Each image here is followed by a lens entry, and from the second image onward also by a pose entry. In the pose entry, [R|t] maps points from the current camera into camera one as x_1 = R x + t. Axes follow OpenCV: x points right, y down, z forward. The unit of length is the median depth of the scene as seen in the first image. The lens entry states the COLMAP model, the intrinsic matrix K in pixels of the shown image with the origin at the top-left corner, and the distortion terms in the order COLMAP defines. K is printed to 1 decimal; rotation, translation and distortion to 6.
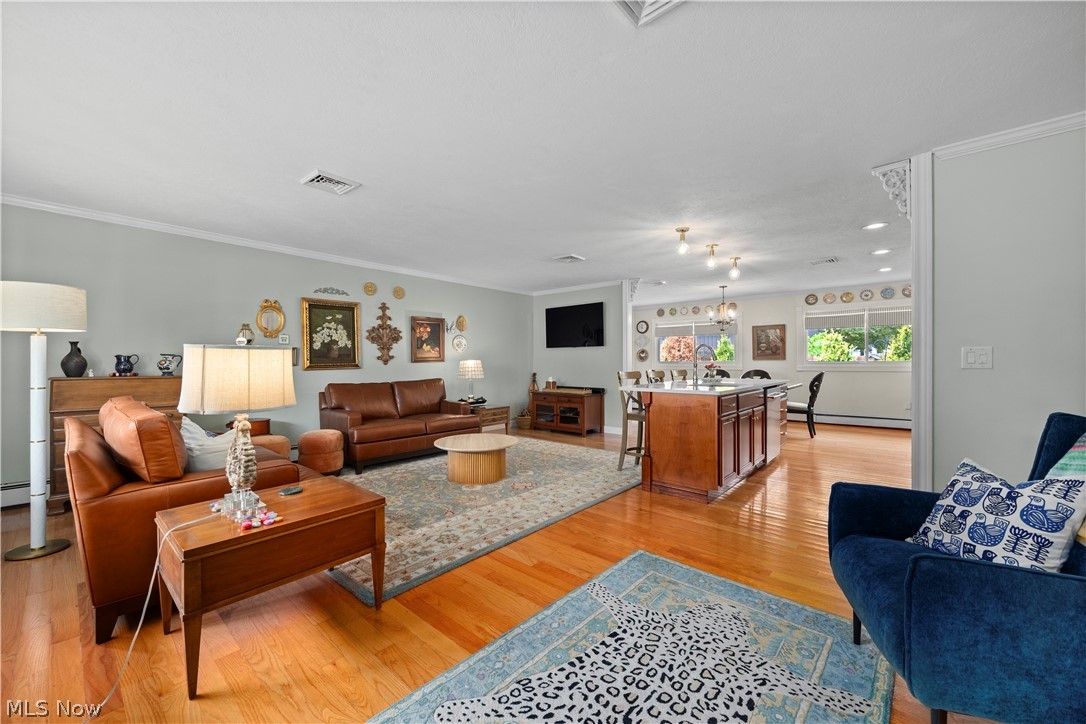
lens RADIAL K [[416.2, 0, 546.5], [0, 416.2, 362.5], [0, 0, 1]] dist [-0.000845, -0.000349]
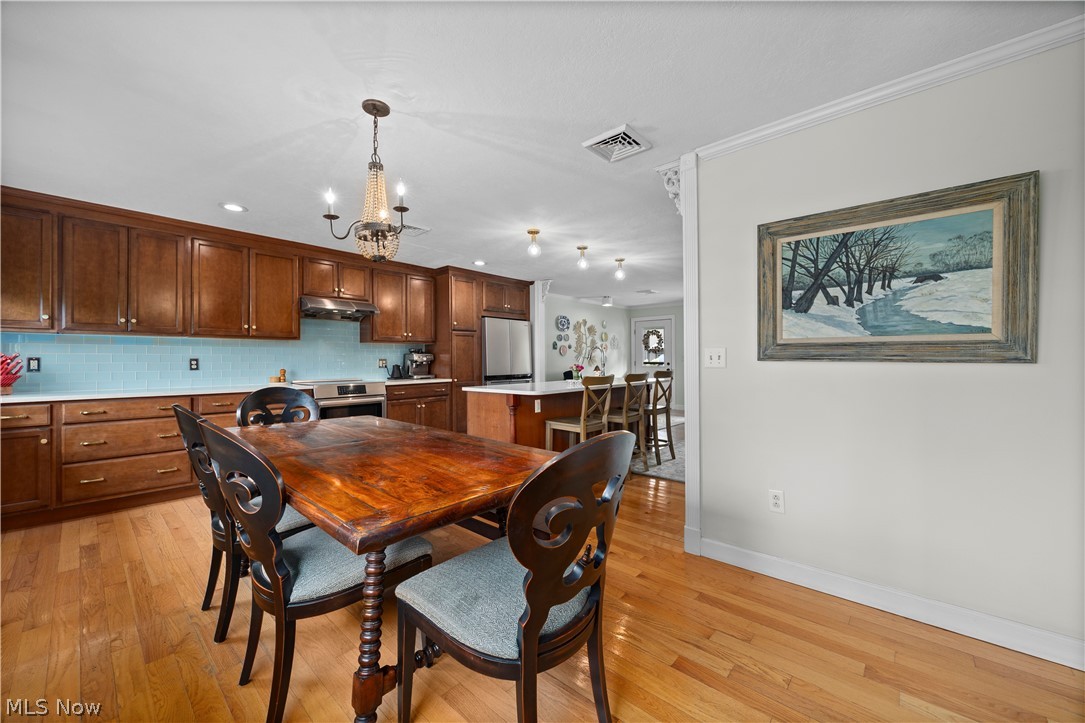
lens RADIAL K [[418.0, 0, 537.1], [0, 418.0, 359.4], [0, 0, 1]] dist [-0.000229, -0.000067]
pose [[-0.999458, 0.007948, 0.031937, 0.380328], [0.008009, 0.999966, 0.001754, -0.008467], [-0.031922, 0.002009, -0.999488, 1.605763]]
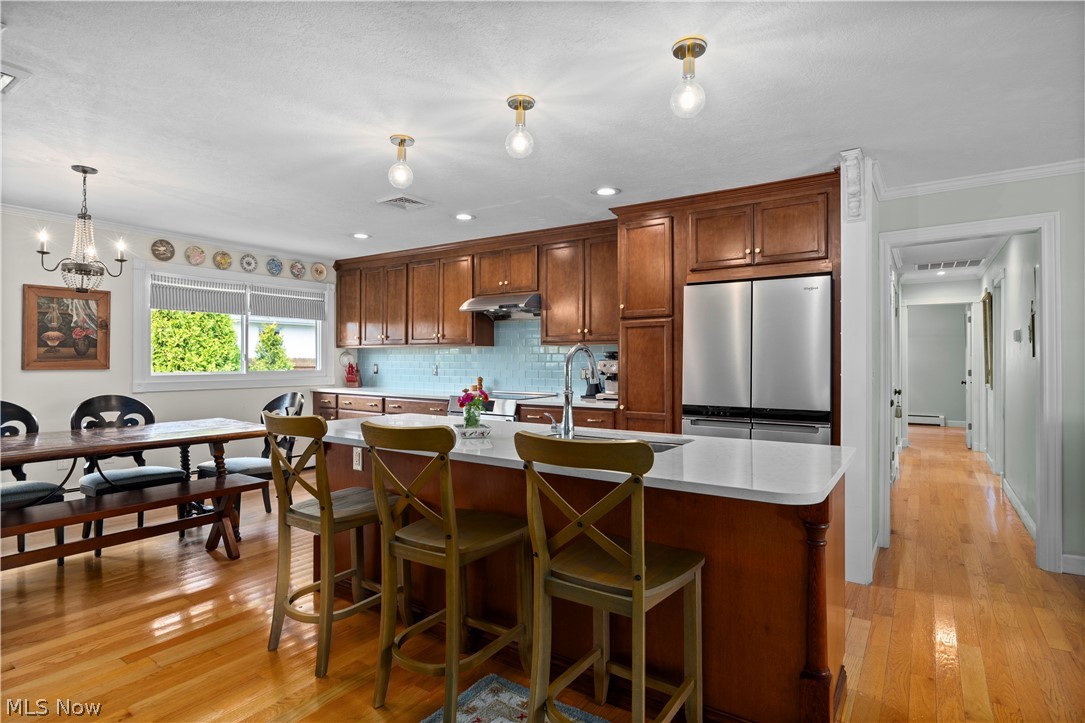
lens RADIAL K [[562.1, 0, 540.4], [0, 562.1, 356.7], [0, 0, 1]] dist [-0.003879, -0.001435]
pose [[-0.107330, 0.010808, 0.994165, -0.120784], [0.001339, 0.999942, -0.010727, -0.018496], [-0.994223, 0.000180, -0.107338, 0.824395]]
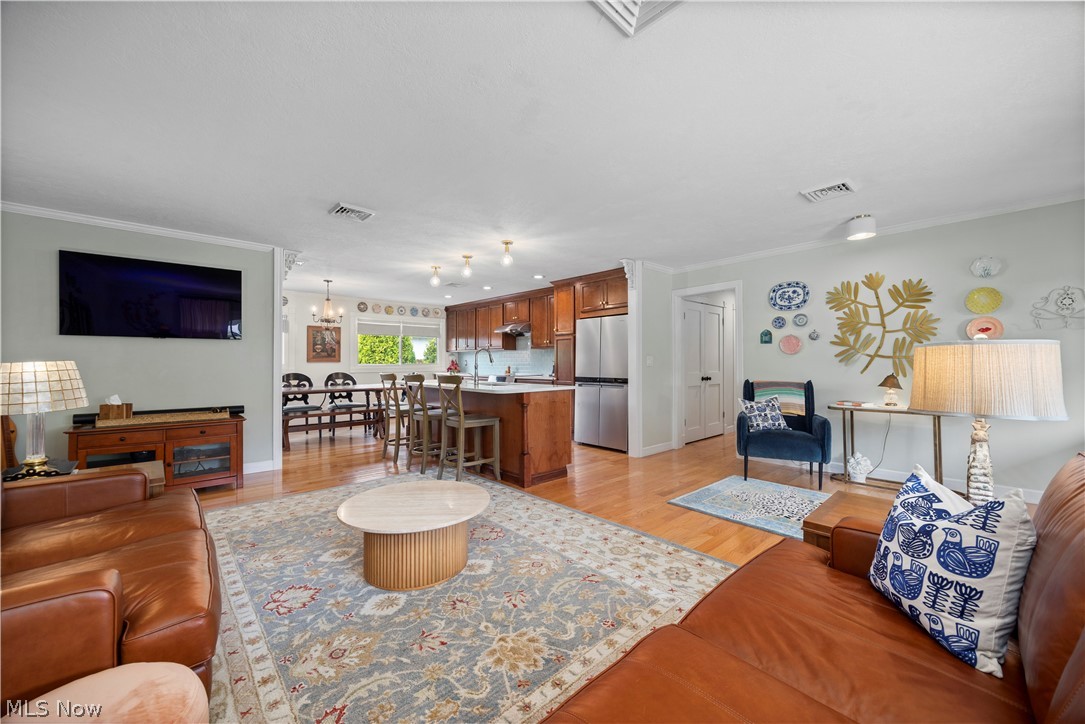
lens RADIAL K [[412.2, 0, 542.5], [0, 412.2, 362.0], [0, 0, 1]] dist [-0.001726, -0.000203]
pose [[0.119735, 0.004282, 0.992797, -0.506018], [0.003777, 0.999981, -0.004768, -0.000622], [-0.992799, 0.004321, 0.119716, 0.539114]]
